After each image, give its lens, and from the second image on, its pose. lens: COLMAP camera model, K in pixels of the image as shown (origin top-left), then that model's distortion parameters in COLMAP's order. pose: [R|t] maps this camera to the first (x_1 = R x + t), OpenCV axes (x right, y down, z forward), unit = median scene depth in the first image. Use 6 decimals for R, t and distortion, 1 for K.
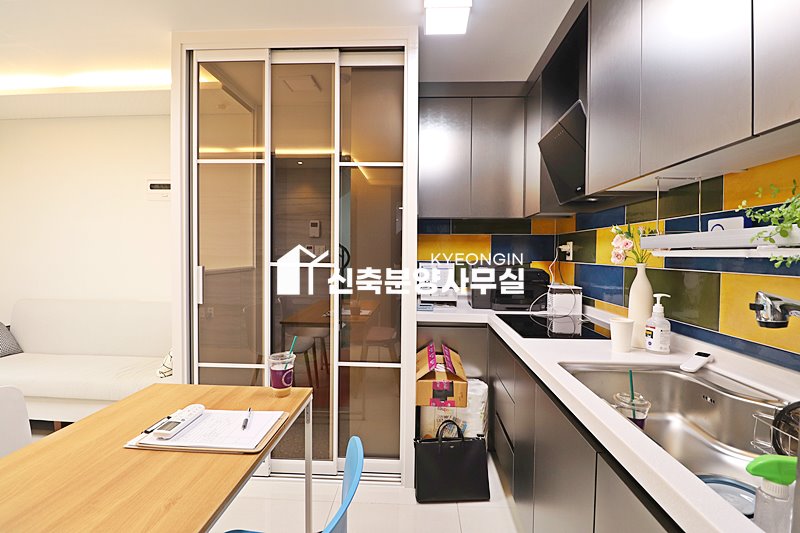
lens RADIAL K [[370.9, 0, 402.5], [0, 370.9, 262.2], [0, 0, 1]] dist [-0.012444, -0.005563]
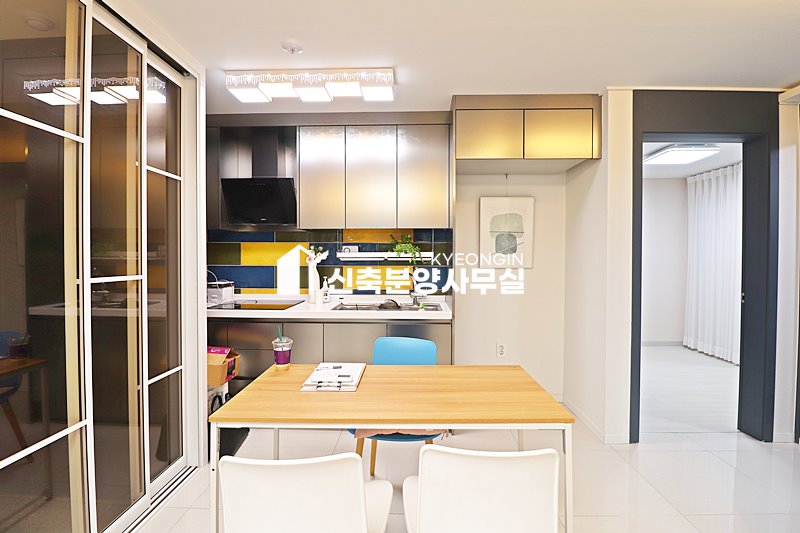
lens RADIAL K [[370.9, 0, 402.4], [0, 370.9, 261.3], [0, 0, 1]] dist [-0.012444, -0.005563]
pose [[-0.020855, -0.024436, 0.999484, -1.139318], [0.018879, 0.999513, 0.024830, -0.041661], [-0.999604, 0.019388, -0.020383, 0.396295]]
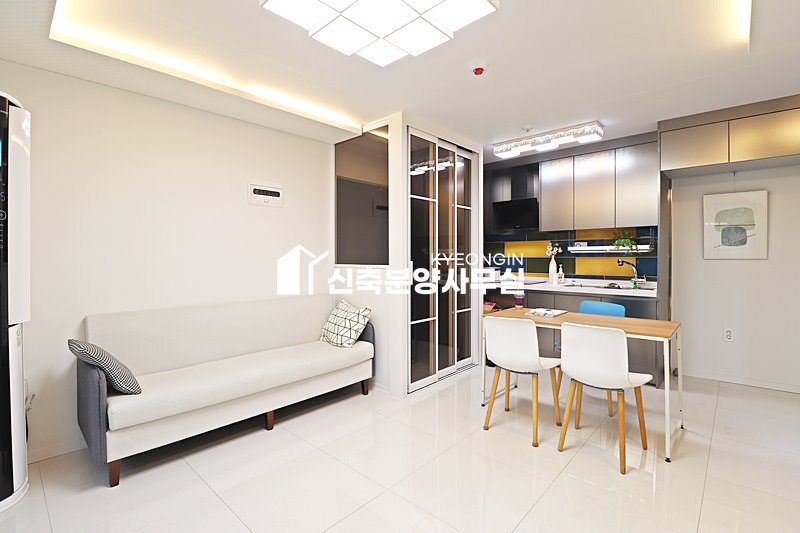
lens RADIAL K [[370.9, 0, 401.1], [0, 370.9, 261.3], [0, 0, 1]] dist [-0.012444, -0.005563]
pose [[0.640494, -0.022580, 0.767631, -1.873202], [0.025167, 0.999648, 0.008407, -0.004452], [-0.767550, 0.013934, 0.640837, 0.004030]]
